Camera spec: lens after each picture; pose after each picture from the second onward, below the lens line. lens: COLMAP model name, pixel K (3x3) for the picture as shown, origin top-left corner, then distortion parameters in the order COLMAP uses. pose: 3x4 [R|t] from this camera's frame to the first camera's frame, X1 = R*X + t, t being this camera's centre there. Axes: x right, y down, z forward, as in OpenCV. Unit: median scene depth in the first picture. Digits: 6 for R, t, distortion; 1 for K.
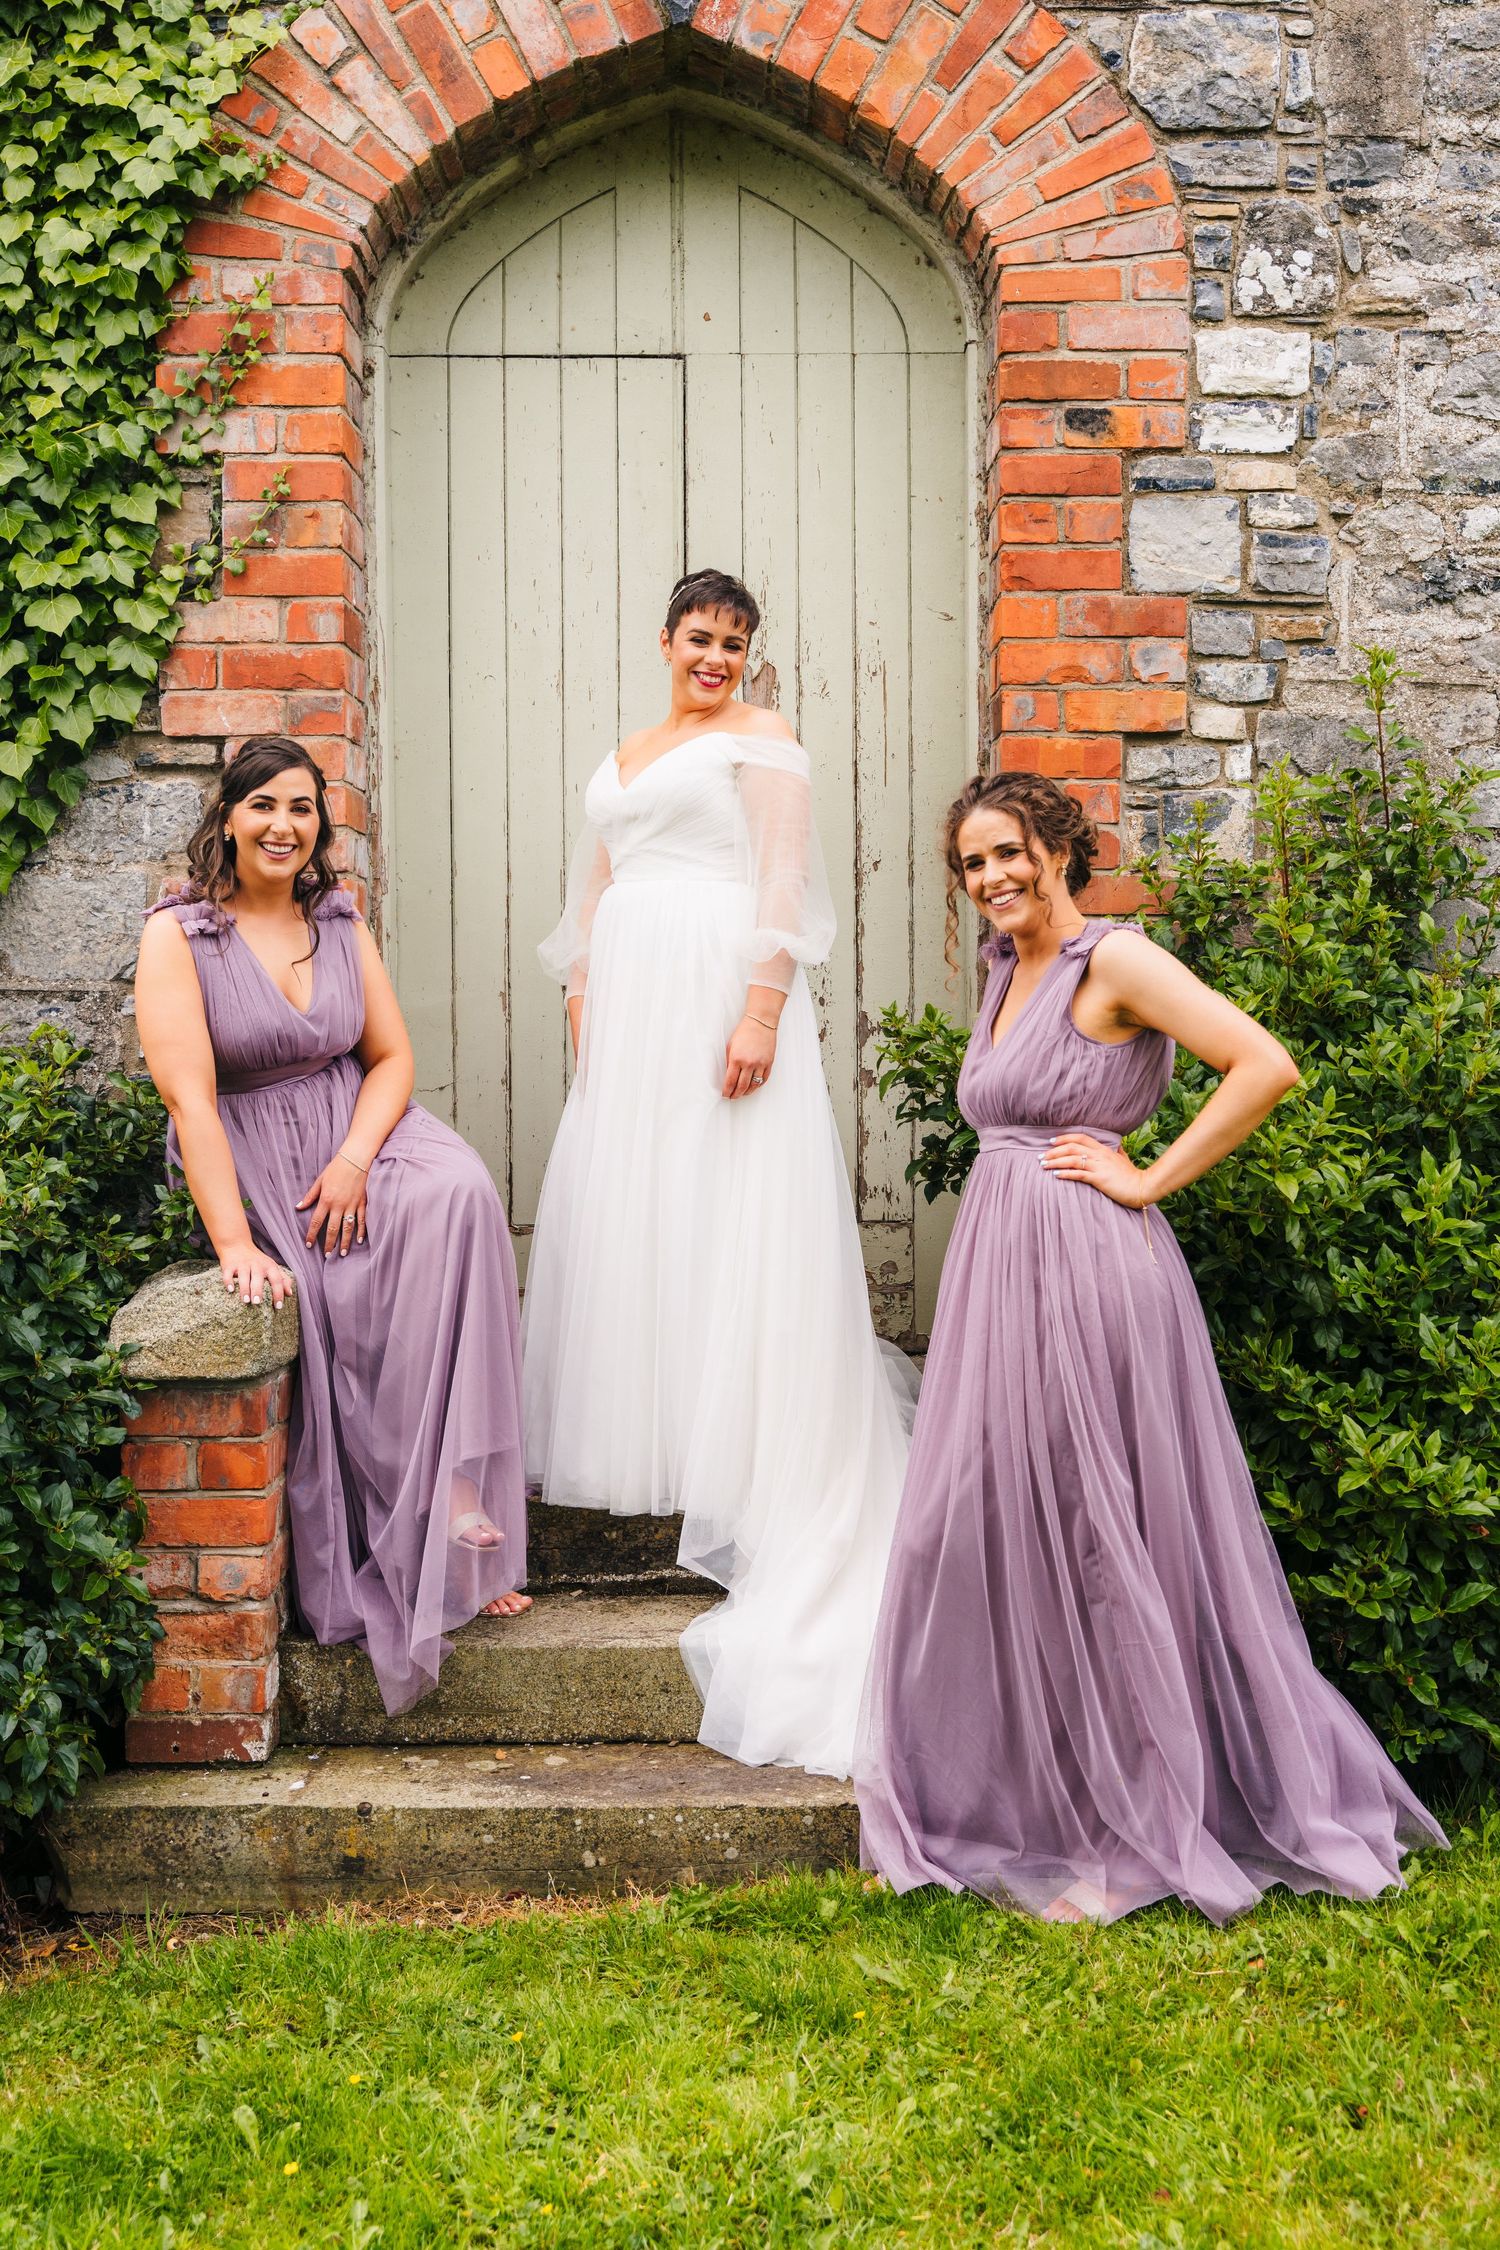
lens RADIAL K [[2283.4, 0, 750.0], [0, 2283.4, 1125.0], [0, 0, 1]] dist [-0.008923, 0.019011]
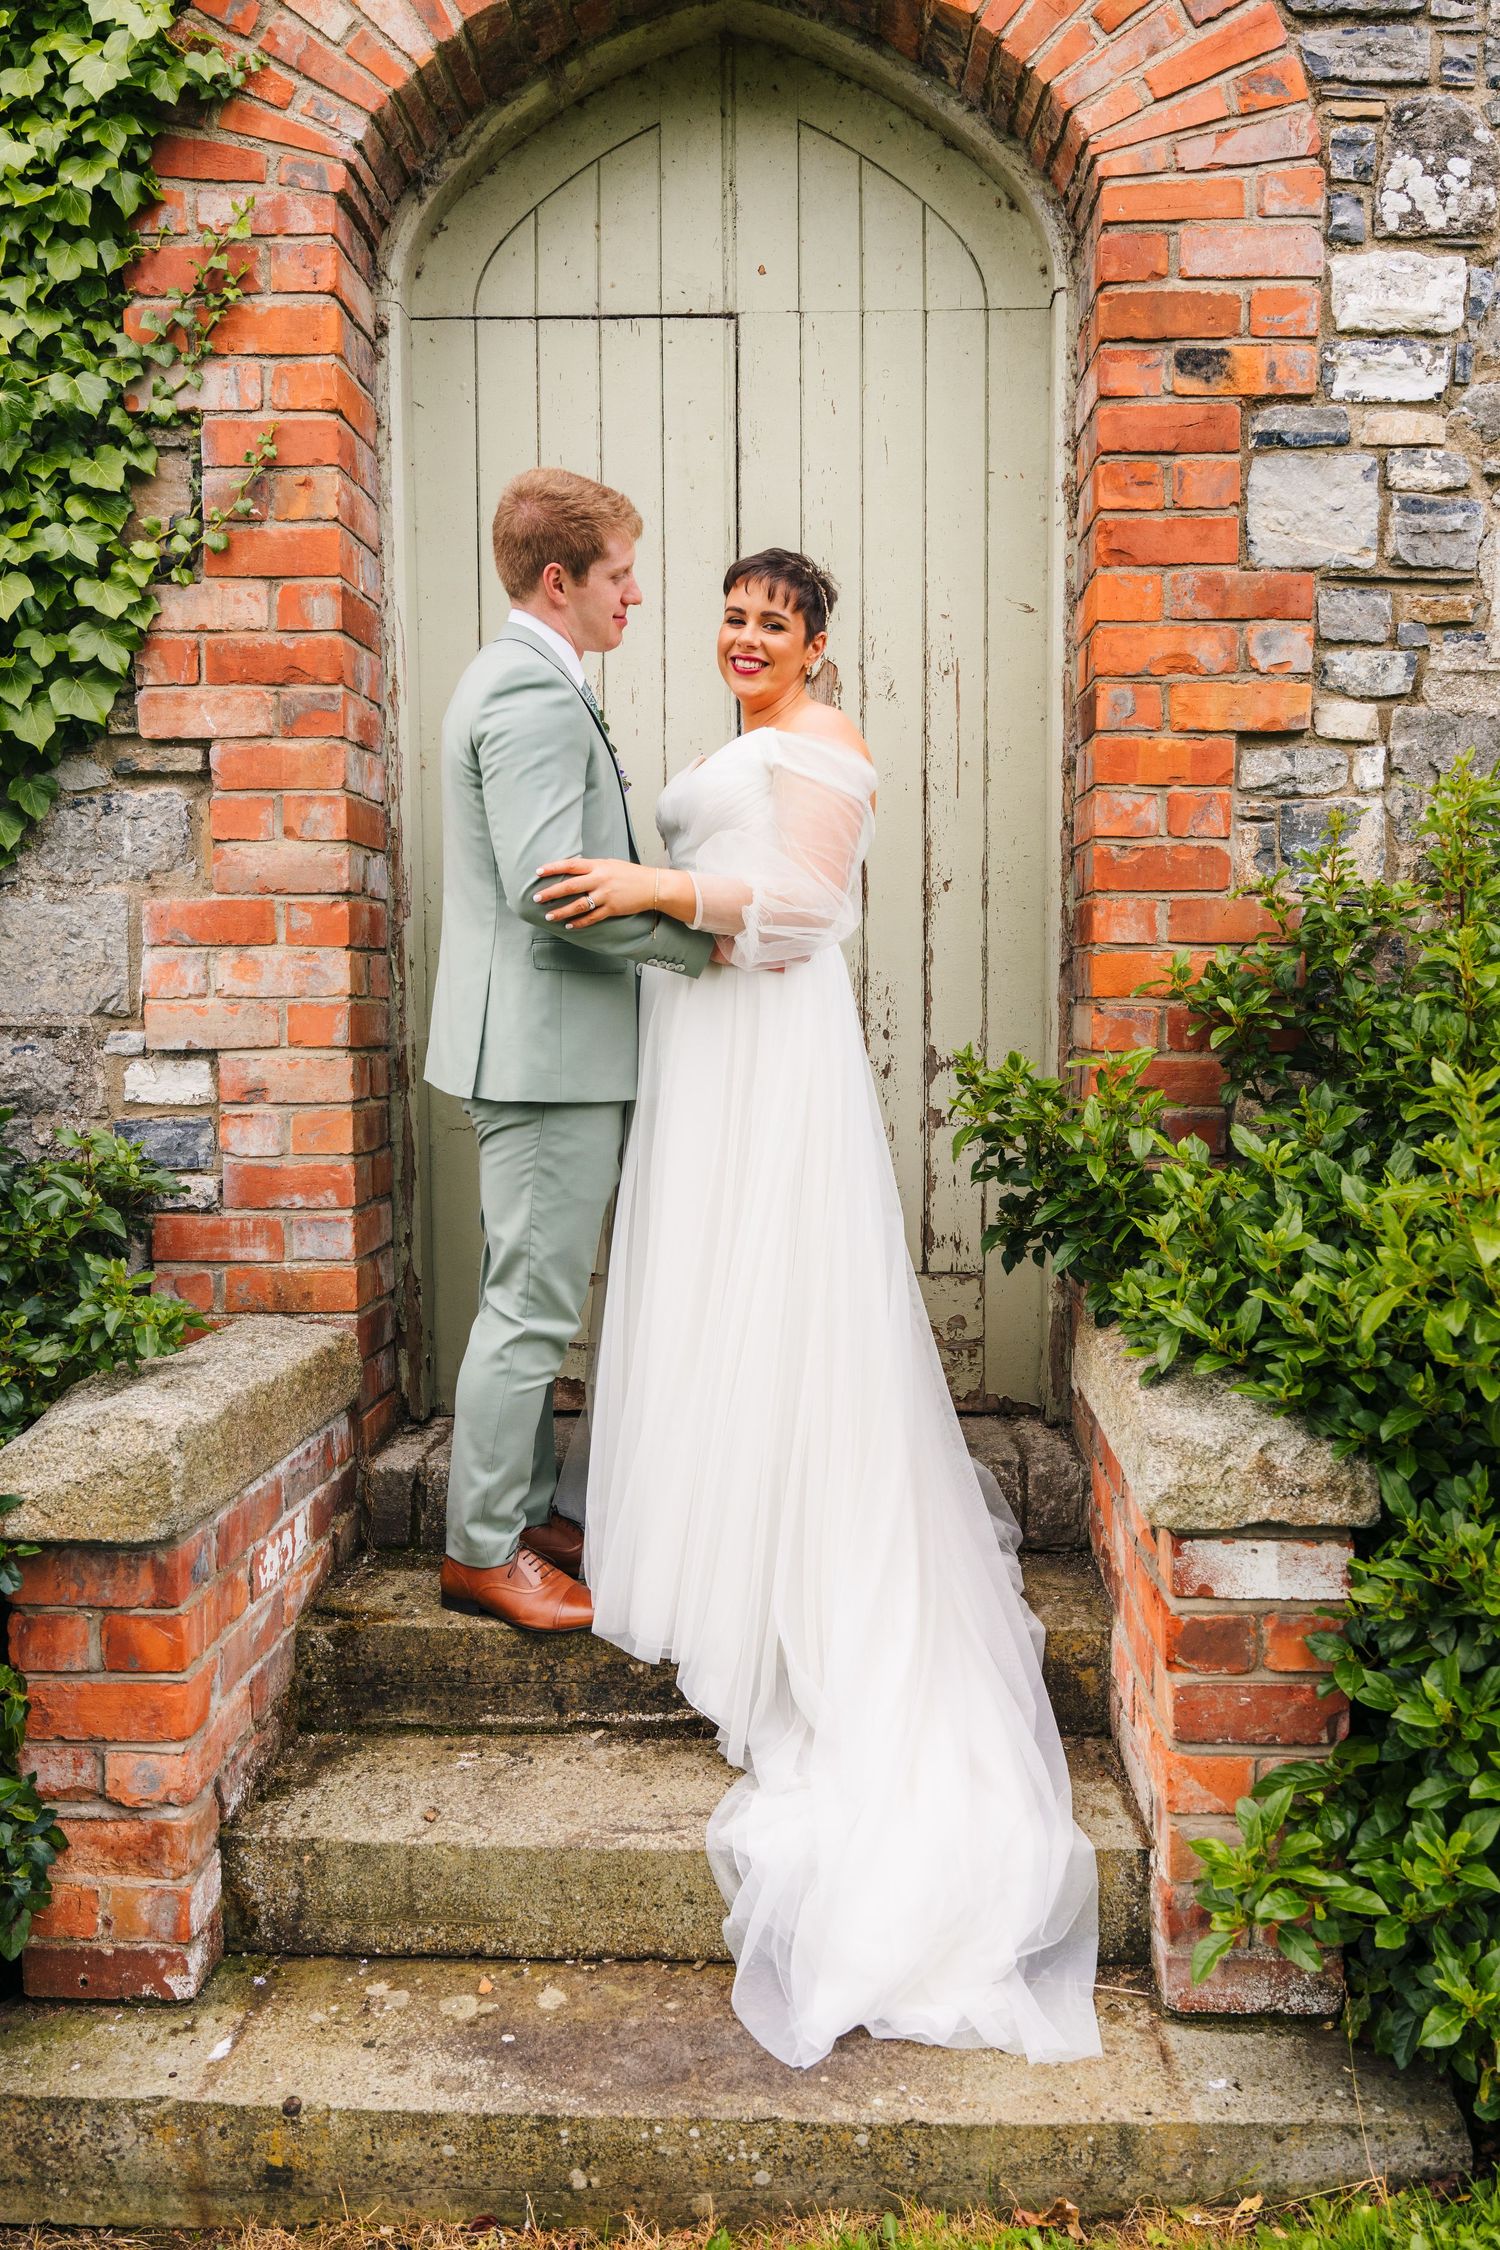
lens RADIAL K [[1591.8, 0, 789.2], [0, 1591.8, 1120.8], [0, 0, 1]] dist [-0.005525, -0.003976]
pose [[0.999573, 0.004575, -0.028861, 0.012167], [-0.003482, 0.999278, 0.037825, -0.047350], [0.029013, -0.037709, 0.998868, 0.391134]]
